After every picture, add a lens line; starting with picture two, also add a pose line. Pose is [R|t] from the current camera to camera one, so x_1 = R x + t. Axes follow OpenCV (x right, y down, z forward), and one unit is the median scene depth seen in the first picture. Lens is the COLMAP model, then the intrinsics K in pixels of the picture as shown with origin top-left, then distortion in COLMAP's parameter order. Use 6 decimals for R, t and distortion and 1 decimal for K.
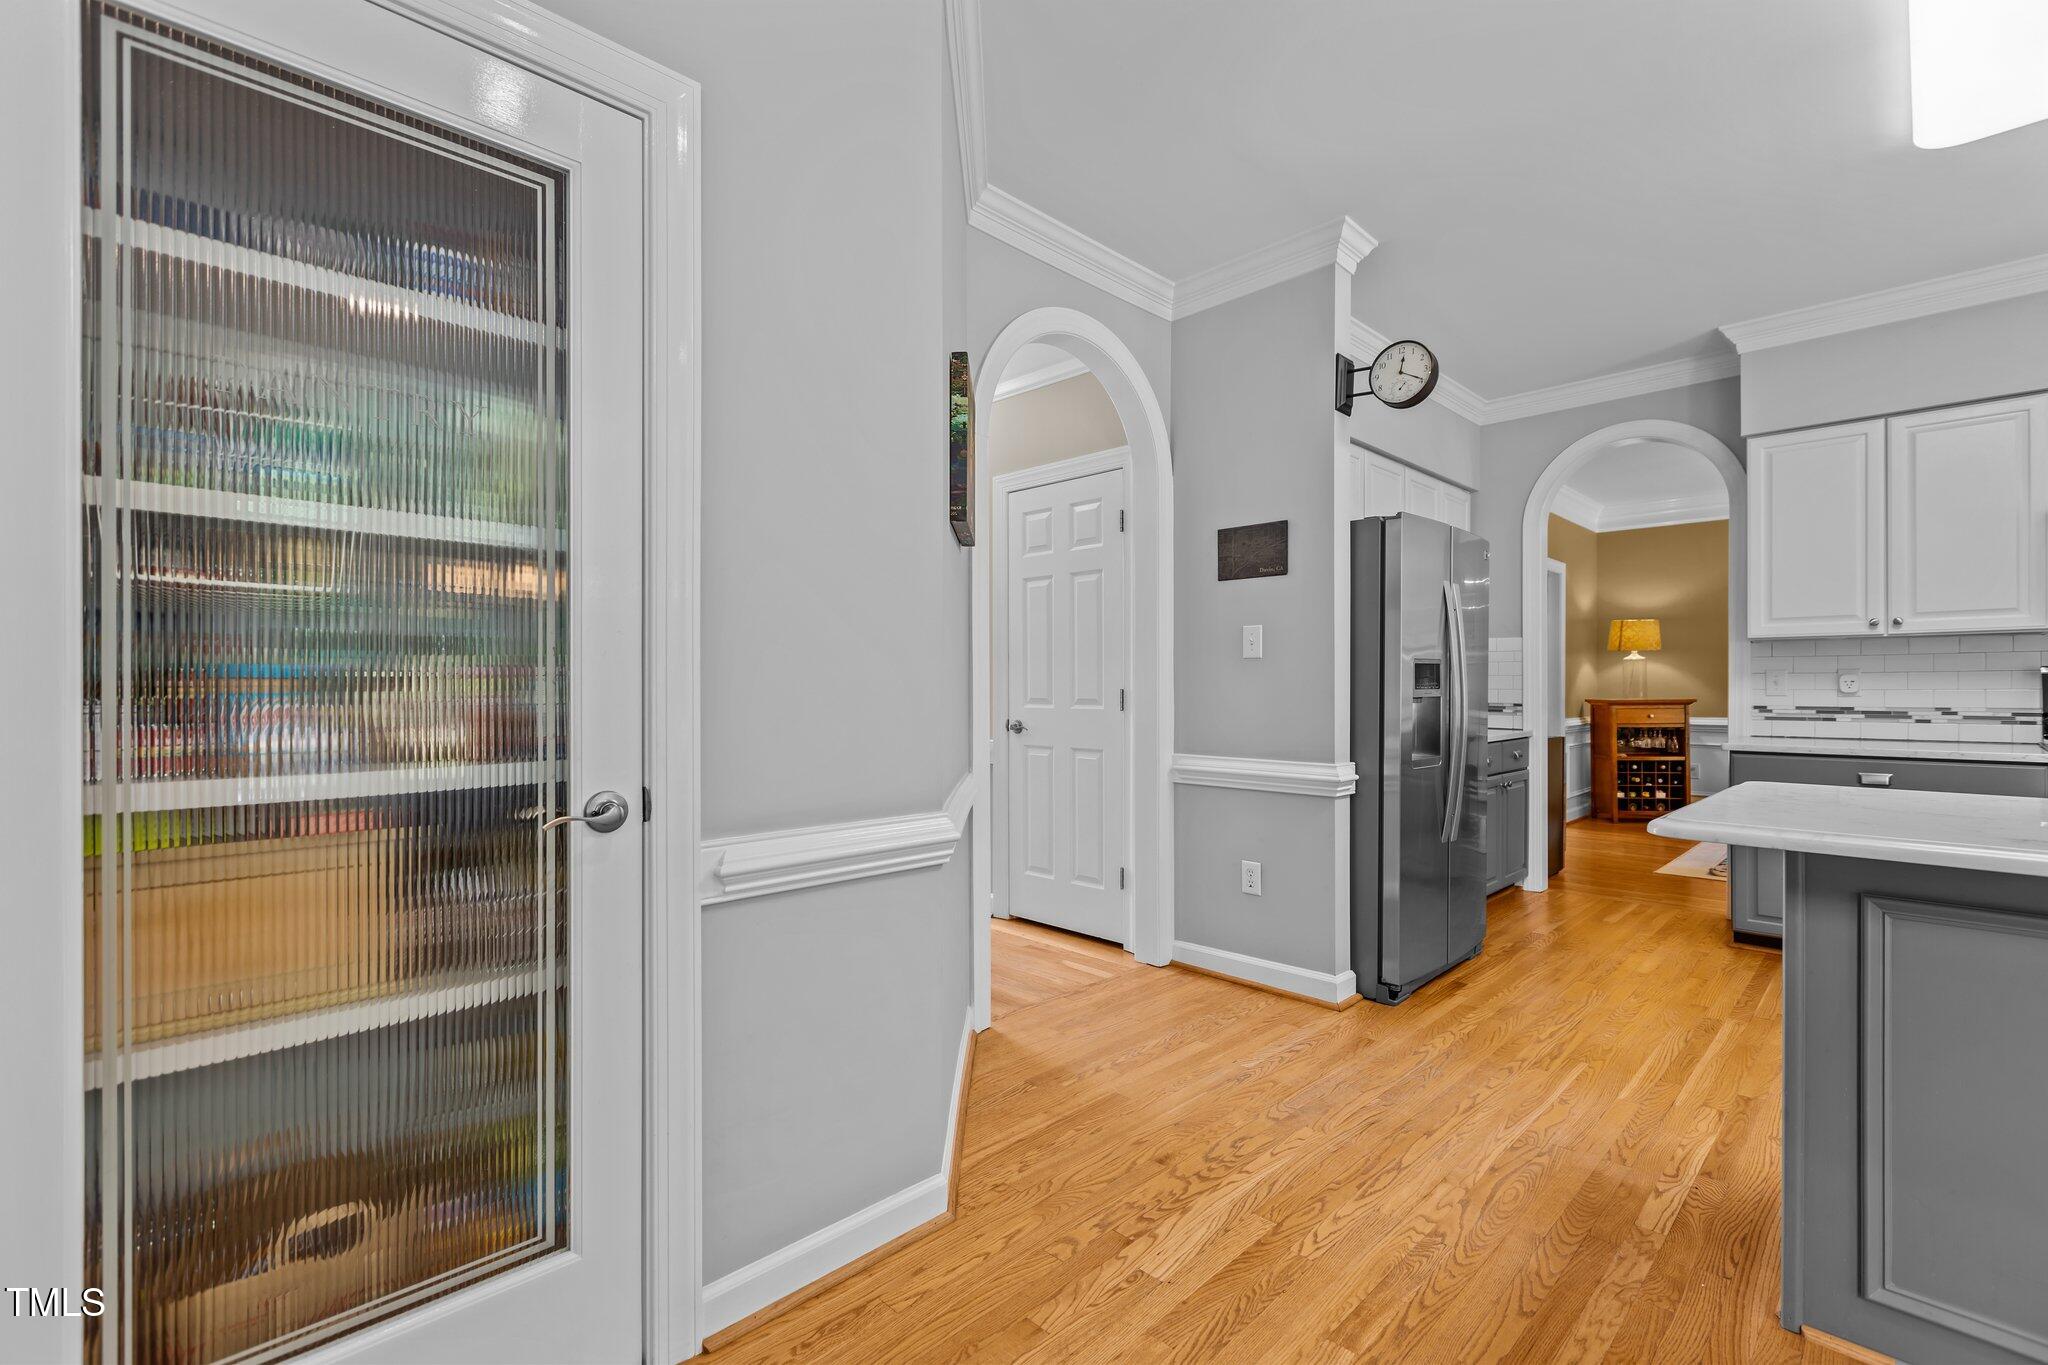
lens RADIAL K [[910.9, 0, 1028.1], [0, 910.9, 687.9], [0, 0, 1]] dist [0.003832, -0.001020]
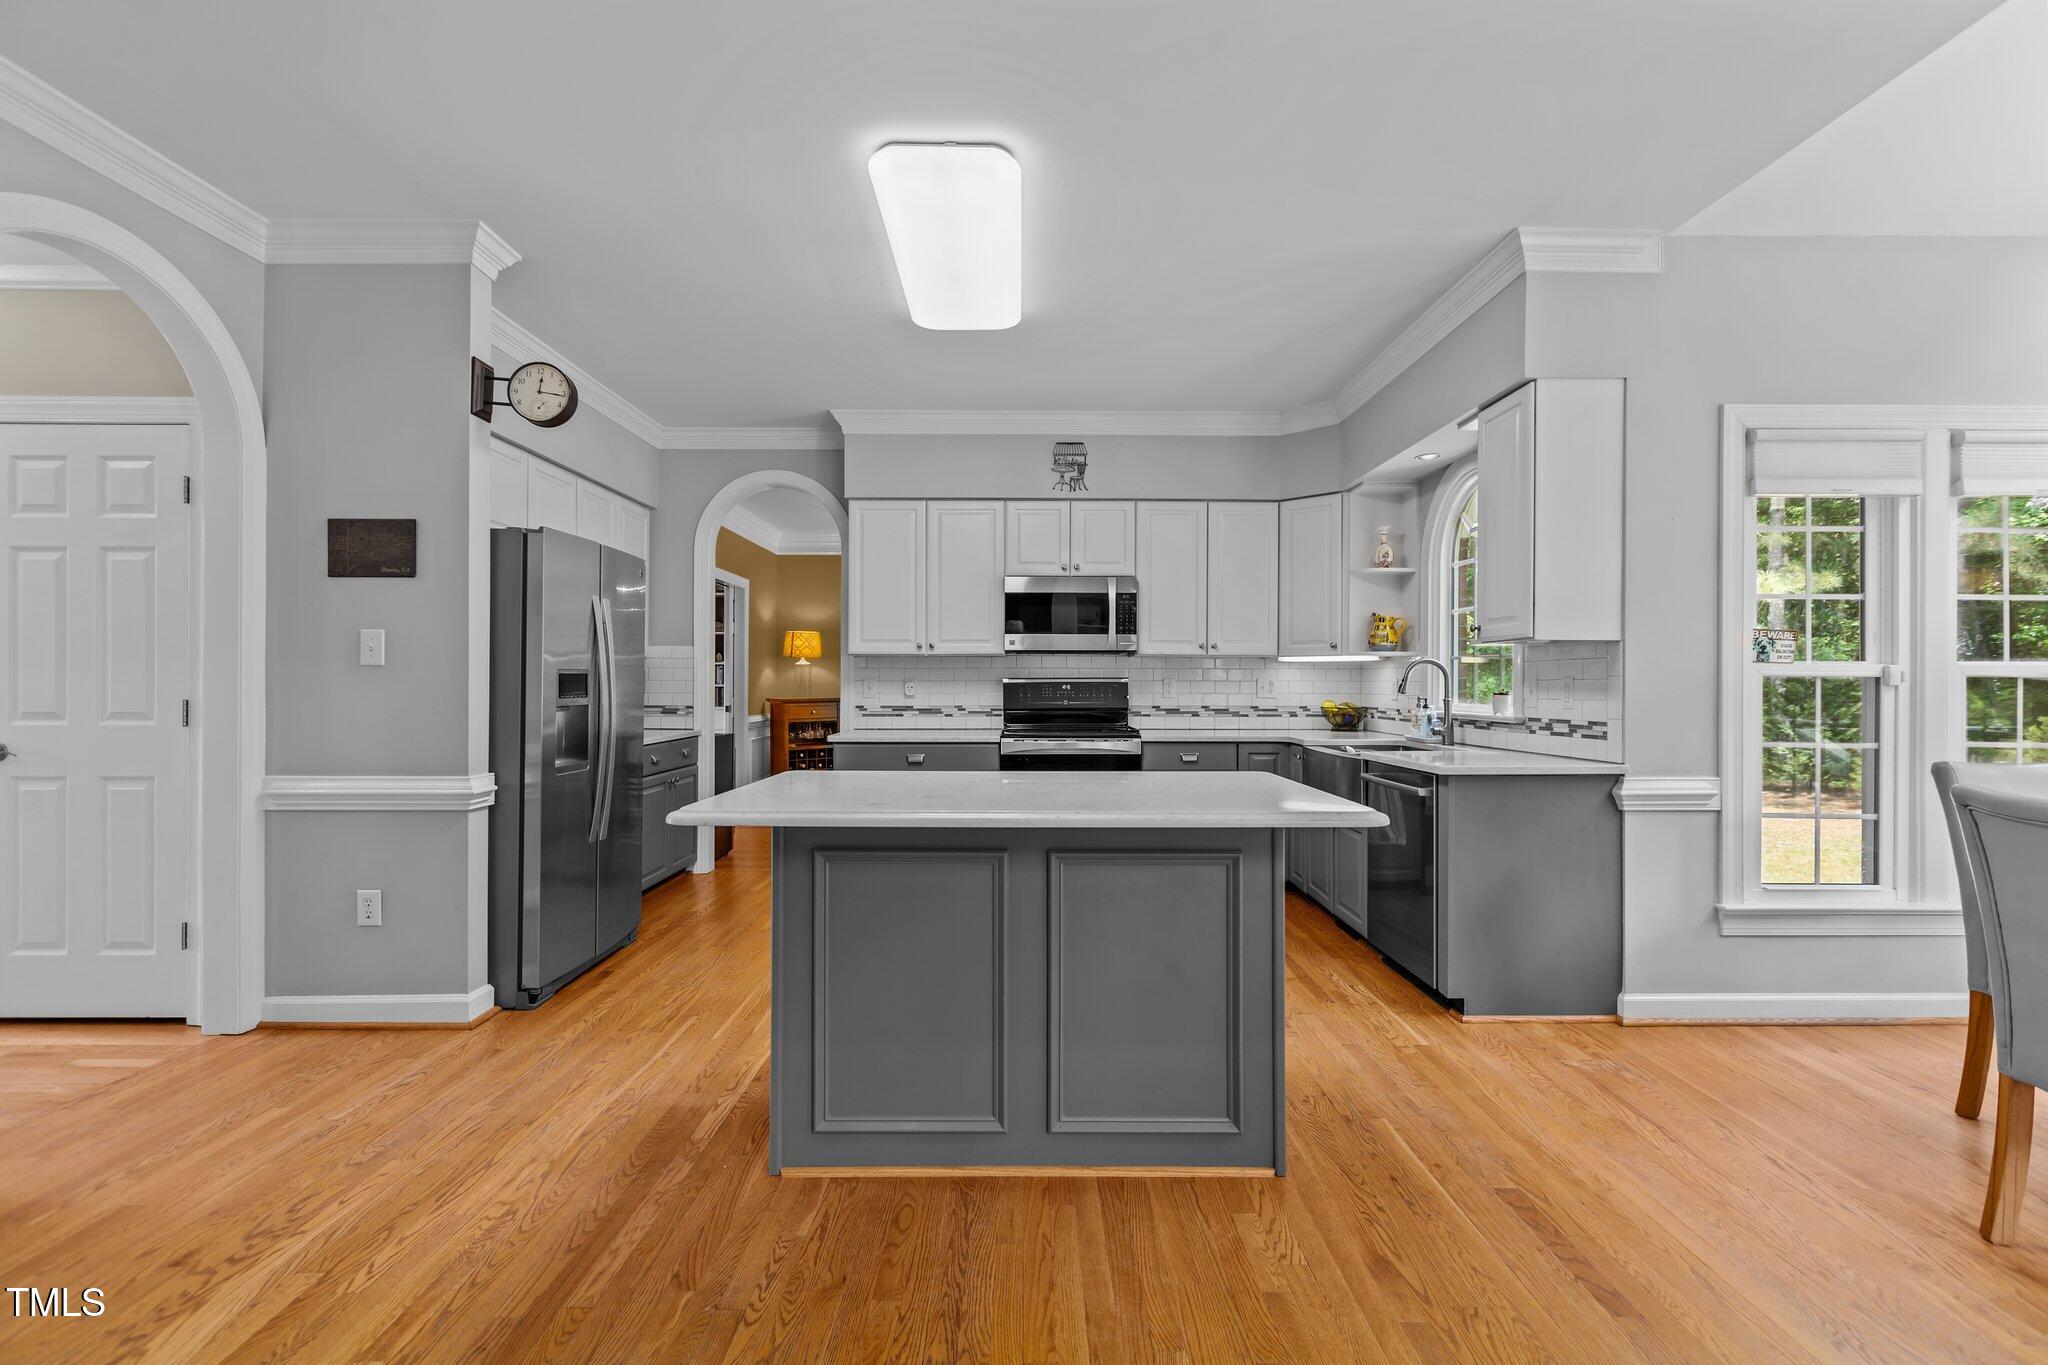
lens RADIAL K [[910.9, 0, 1034.6], [0, 910.9, 678.9], [0, 0, 1]] dist [0.003832, -0.001020]
pose [[0.701100, 0.003843, 0.713053, 0.060488], [-0.000542, 0.999988, -0.004857, -0.015249], [-0.713063, 0.003019, 0.701093, -0.108900]]
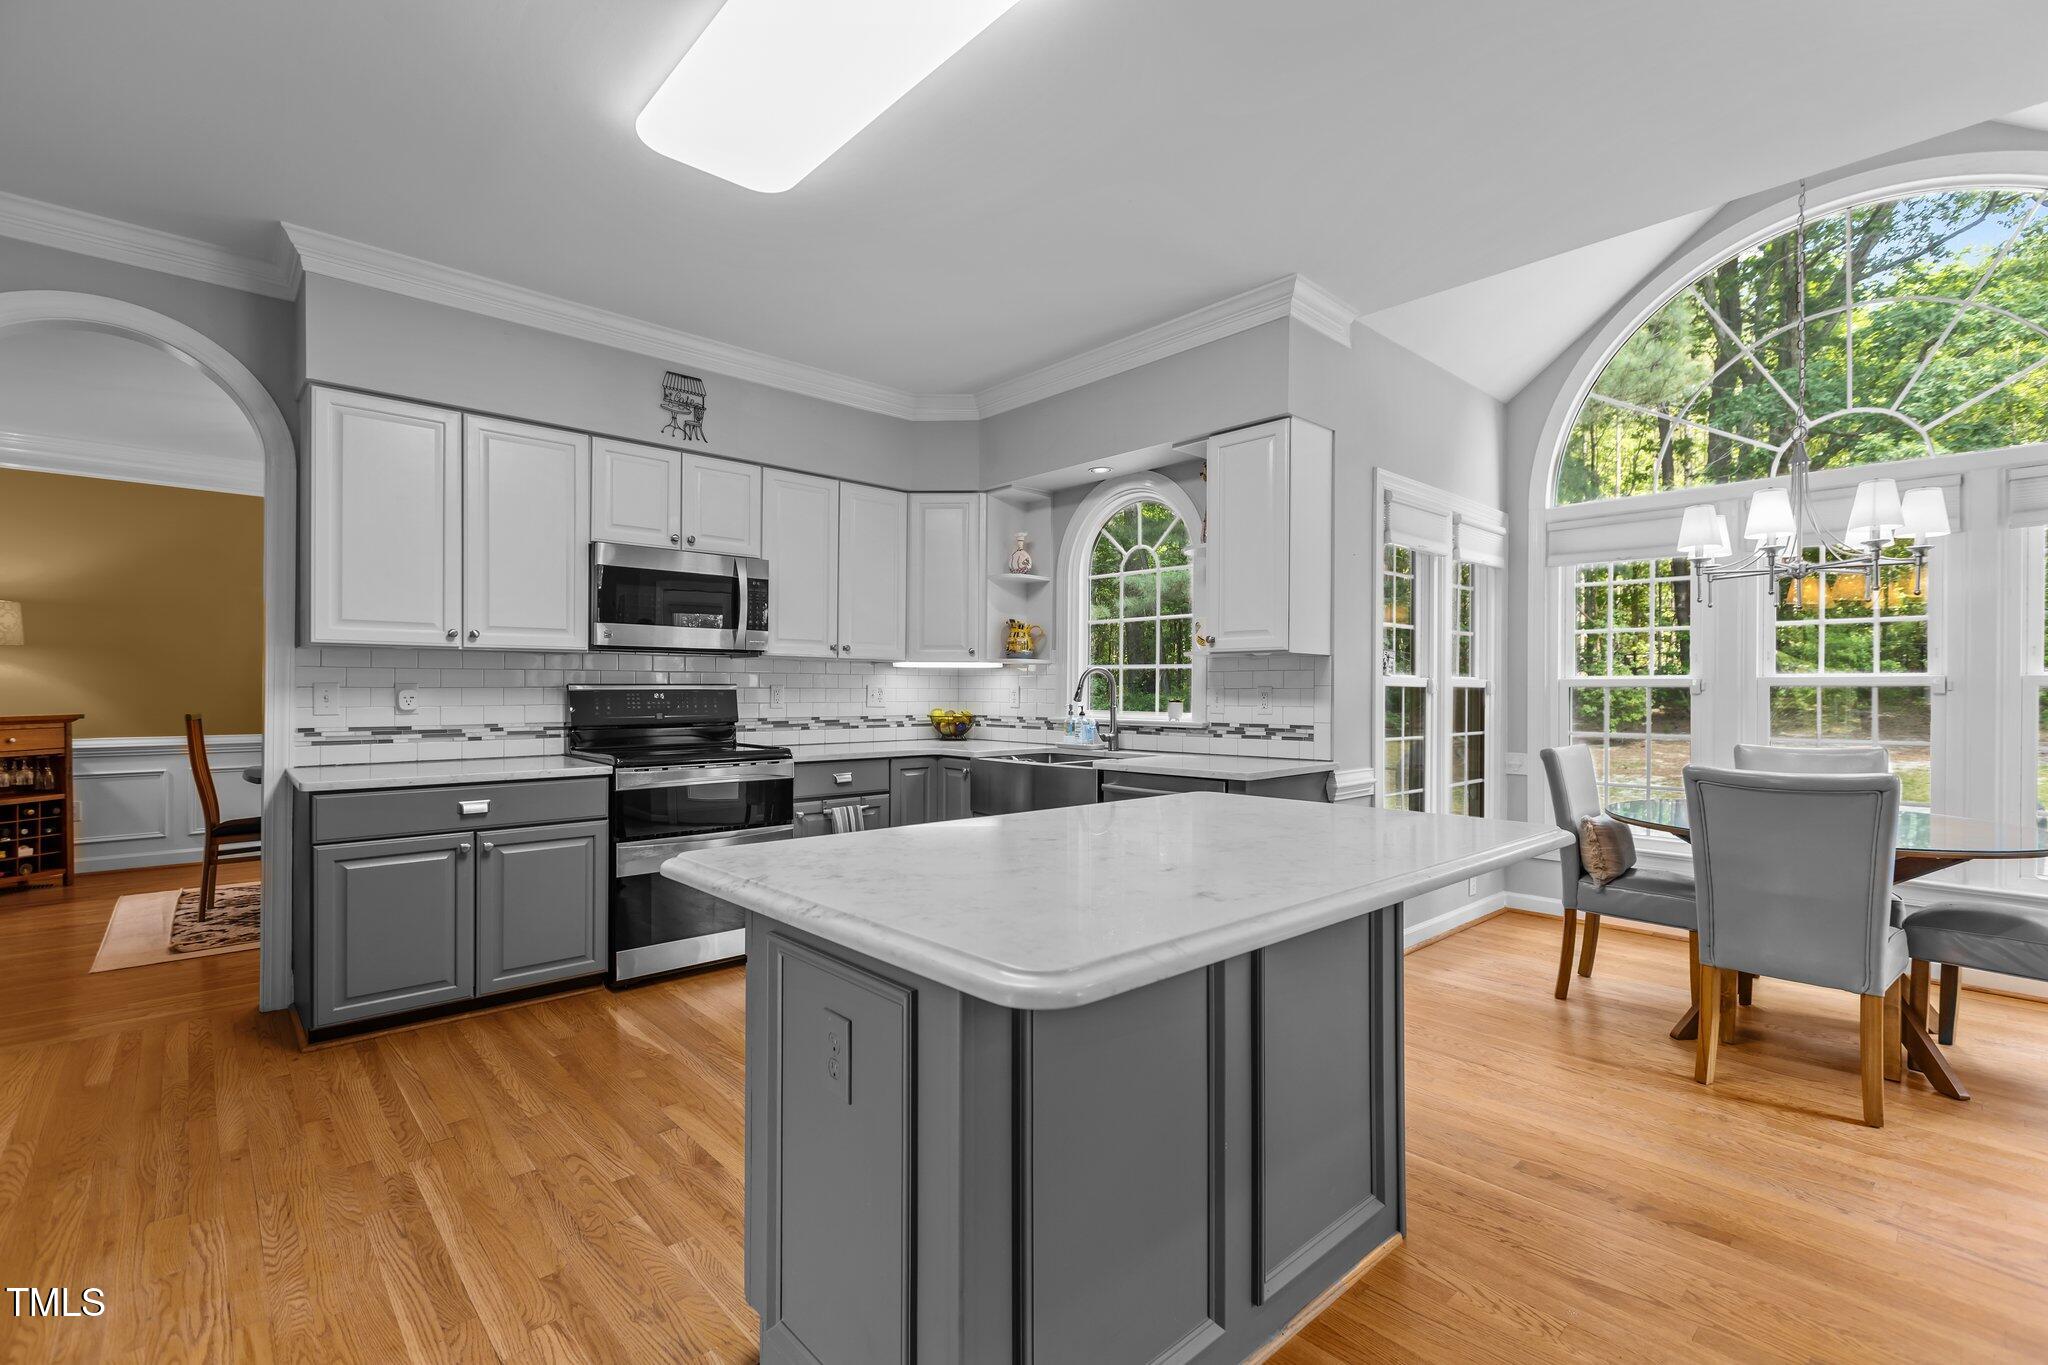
lens RADIAL K [[910.9, 0, 1022.8], [0, 910.9, 686.3], [0, 0, 1]] dist [0.003832, -0.001020]
pose [[0.040729, 0.002618, 0.999167, 0.046086], [-0.001479, 0.999996, -0.002560, -0.019037], [-0.999169, -0.001373, 0.040733, 0.423740]]
